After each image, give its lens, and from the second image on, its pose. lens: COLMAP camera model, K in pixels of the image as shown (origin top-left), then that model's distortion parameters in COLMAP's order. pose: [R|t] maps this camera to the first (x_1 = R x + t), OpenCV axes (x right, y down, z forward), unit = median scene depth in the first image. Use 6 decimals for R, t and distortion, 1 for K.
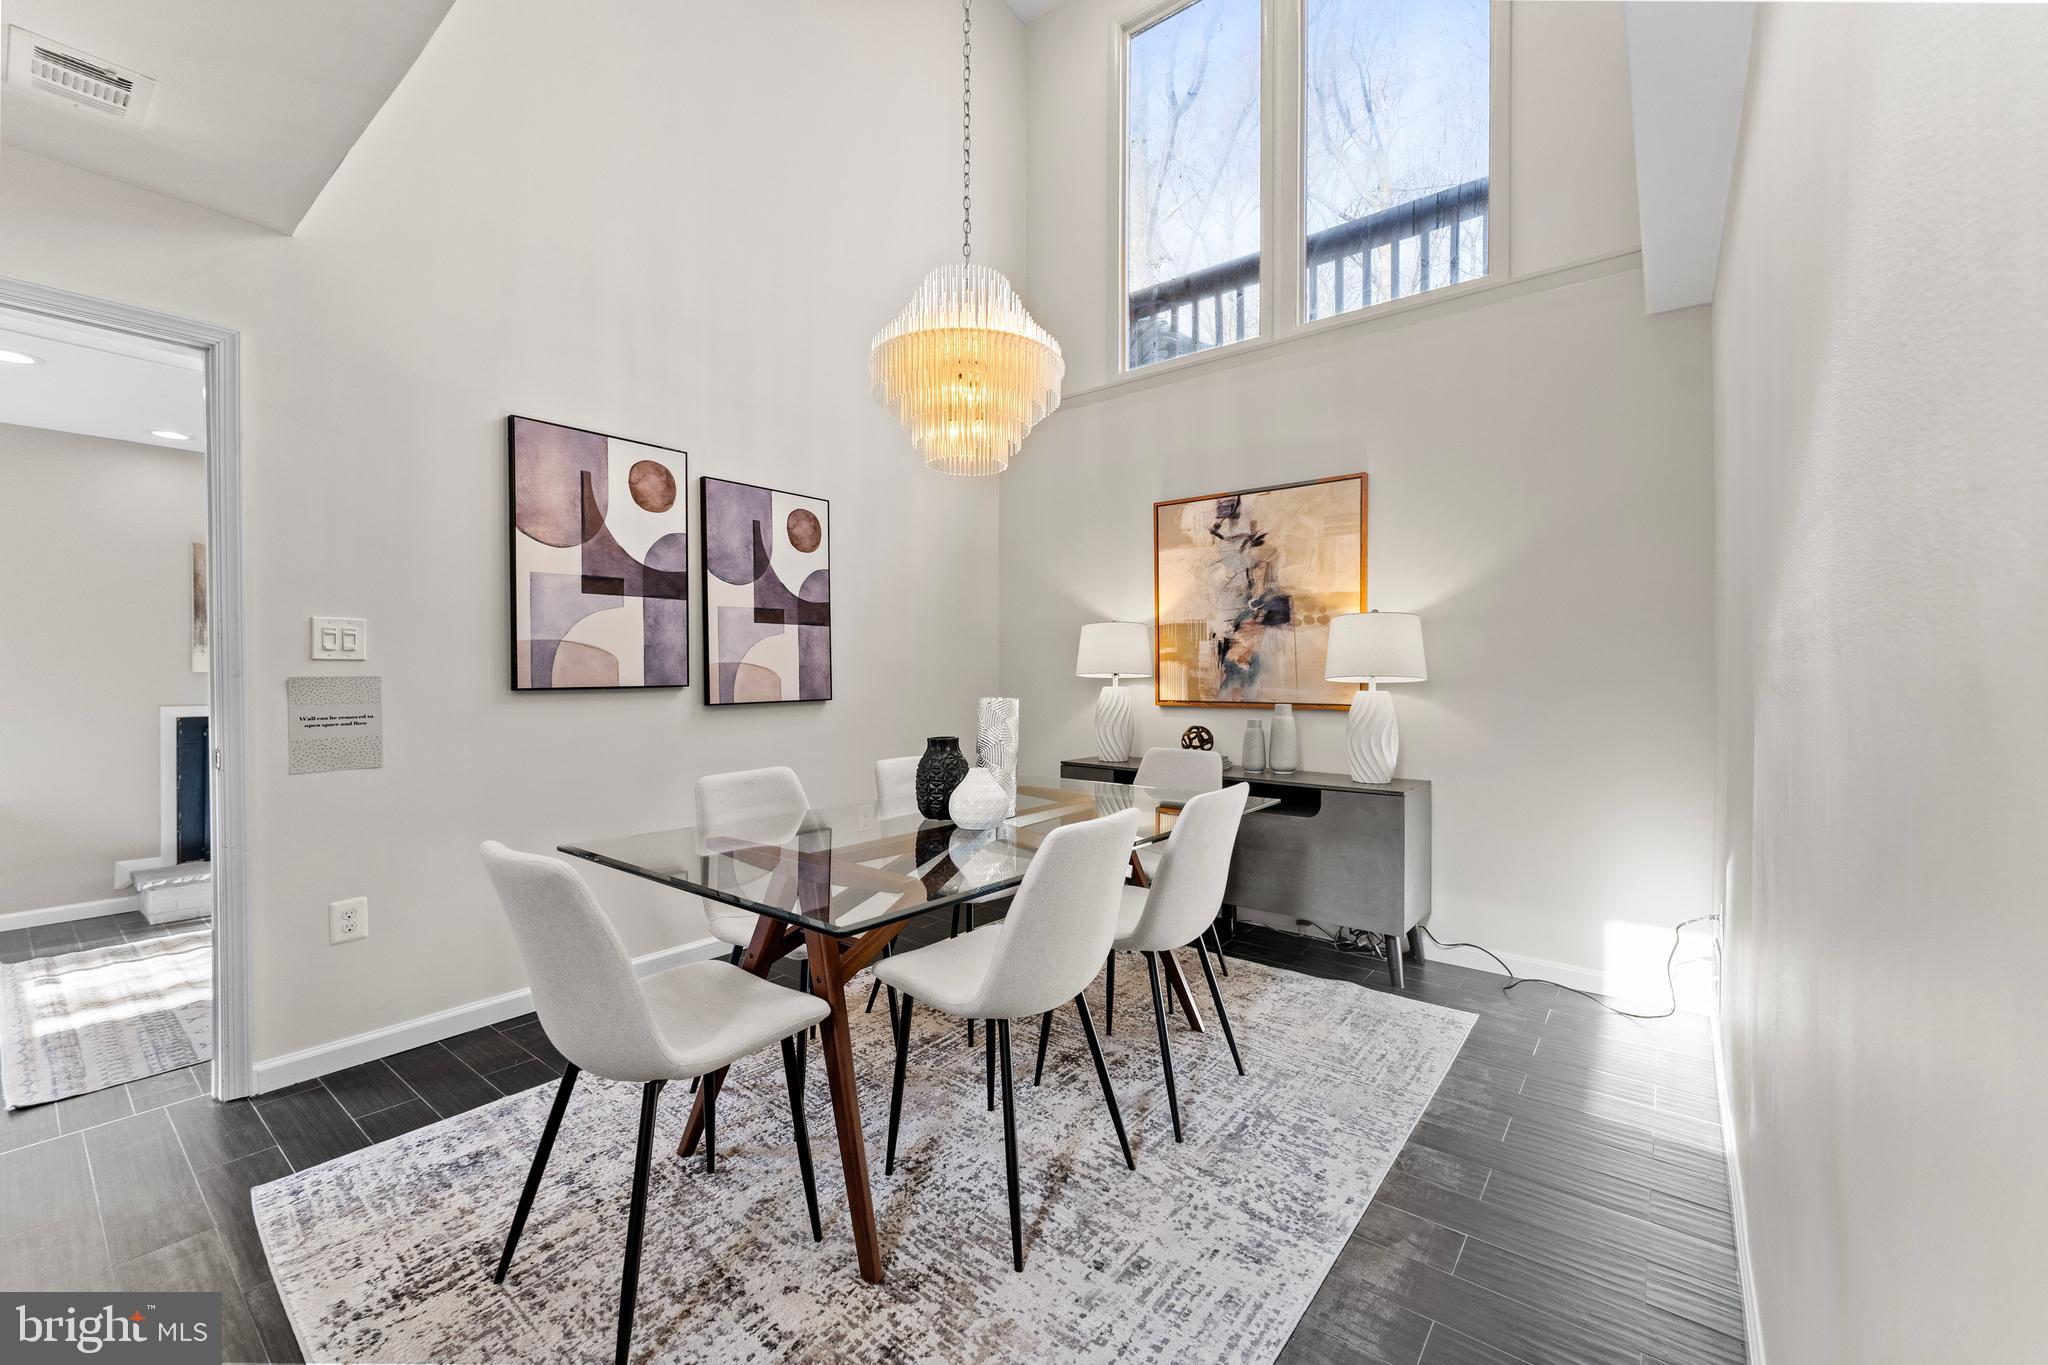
lens RADIAL K [[836.6, 0, 1045.3], [0, 836.6, 678.8], [0, 0, 1]] dist [0.001569, -0.000539]
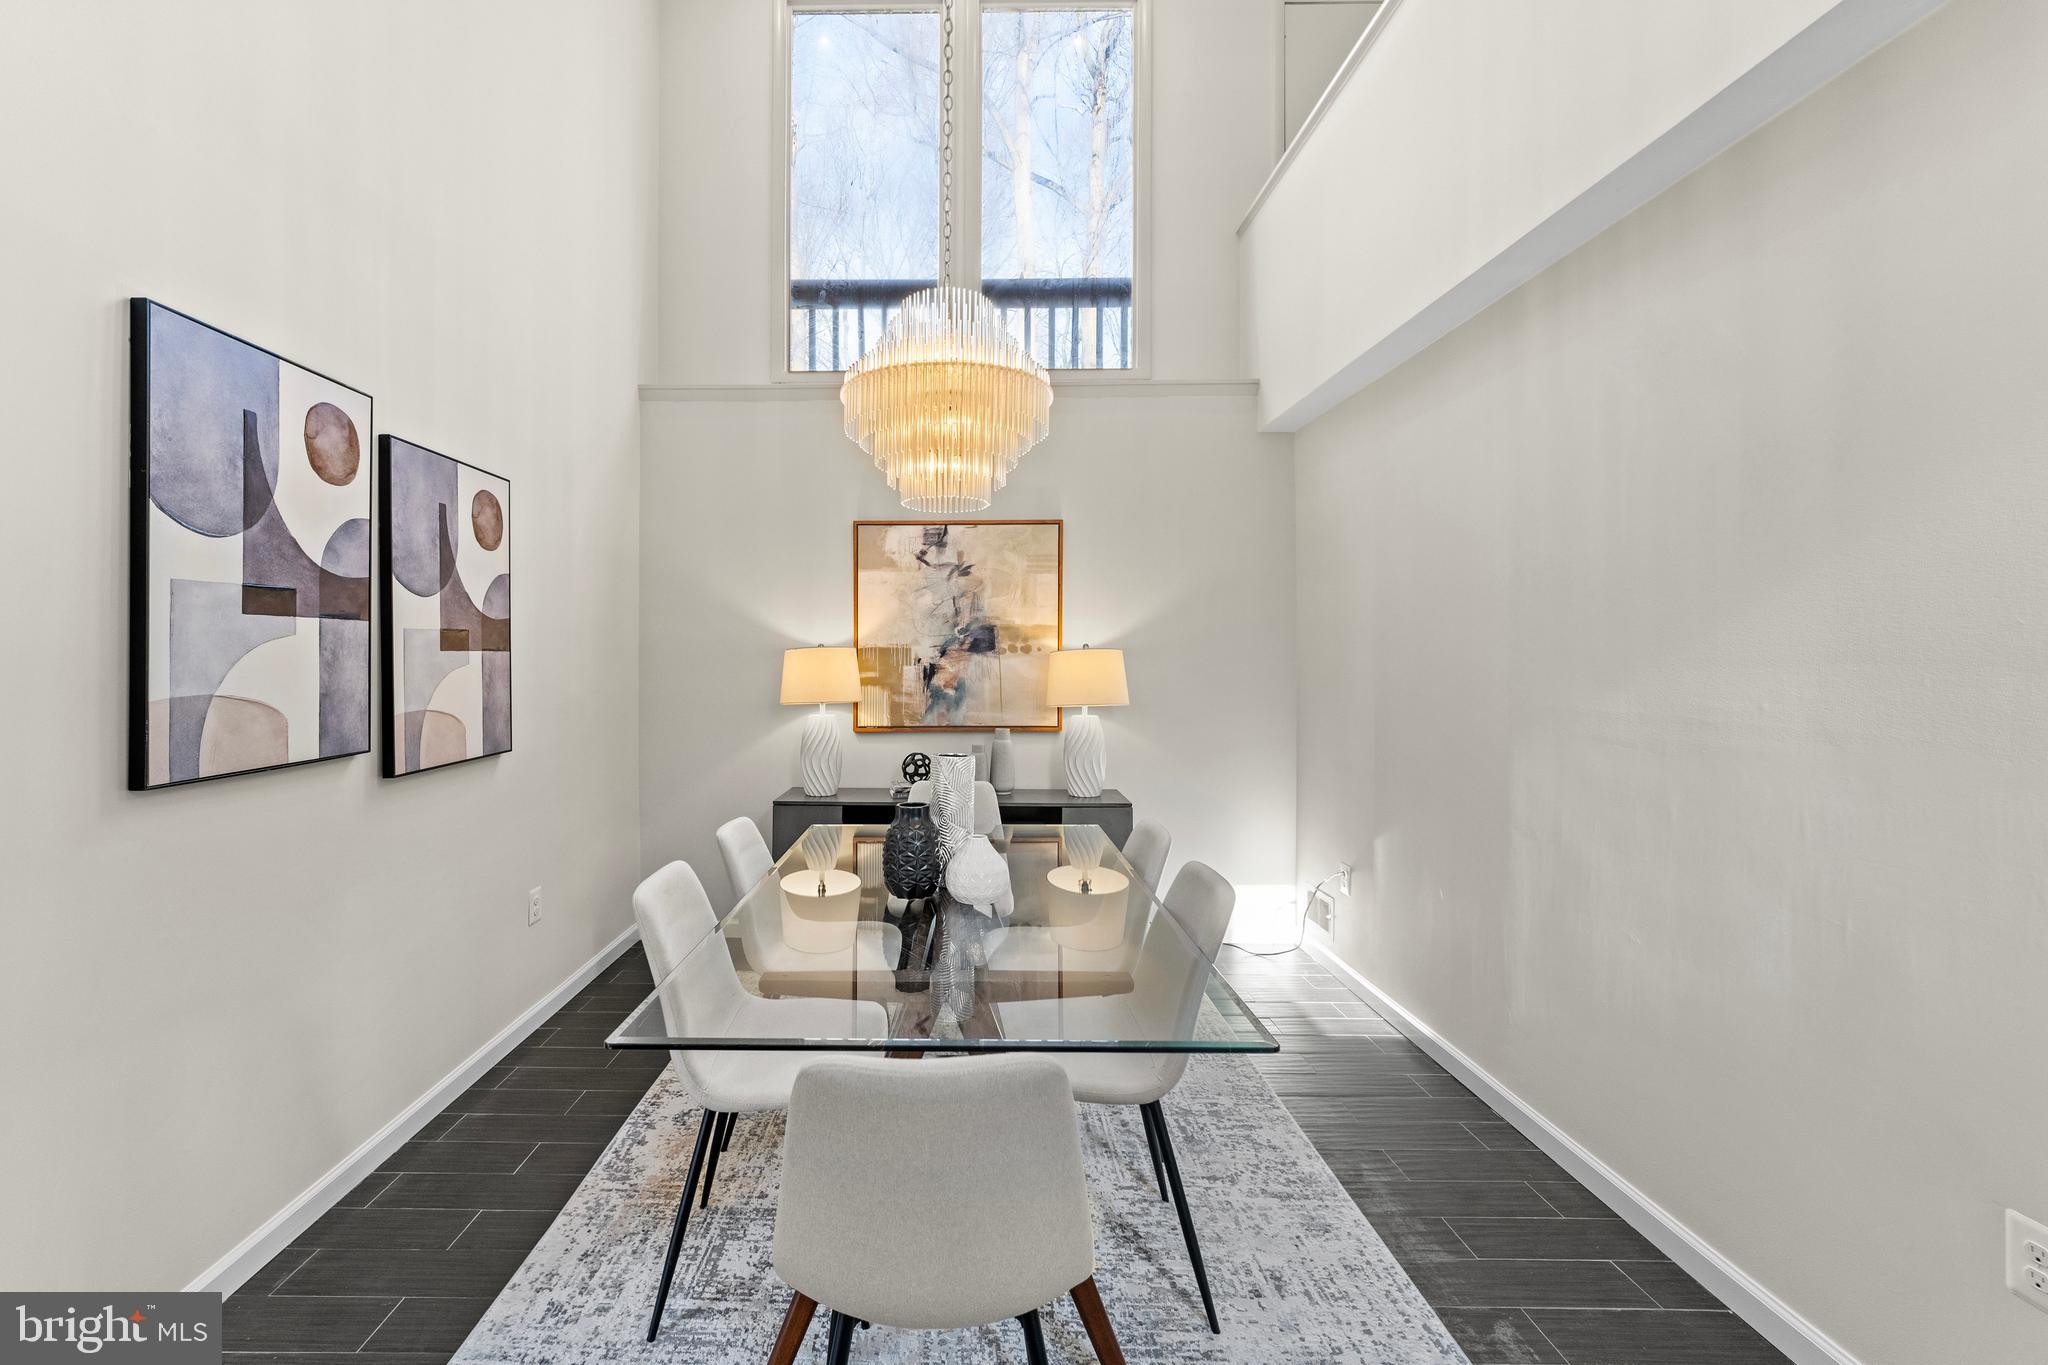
lens RADIAL K [[836.6, 0, 1044.8], [0, 836.6, 672.6], [0, 0, 1]] dist [0.001569, -0.000539]
pose [[0.792708, -0.002454, 0.609596, -0.307939], [0.003148, 0.999995, -0.000067, -0.038886], [-0.609593, 0.001972, 0.792712, 0.116840]]
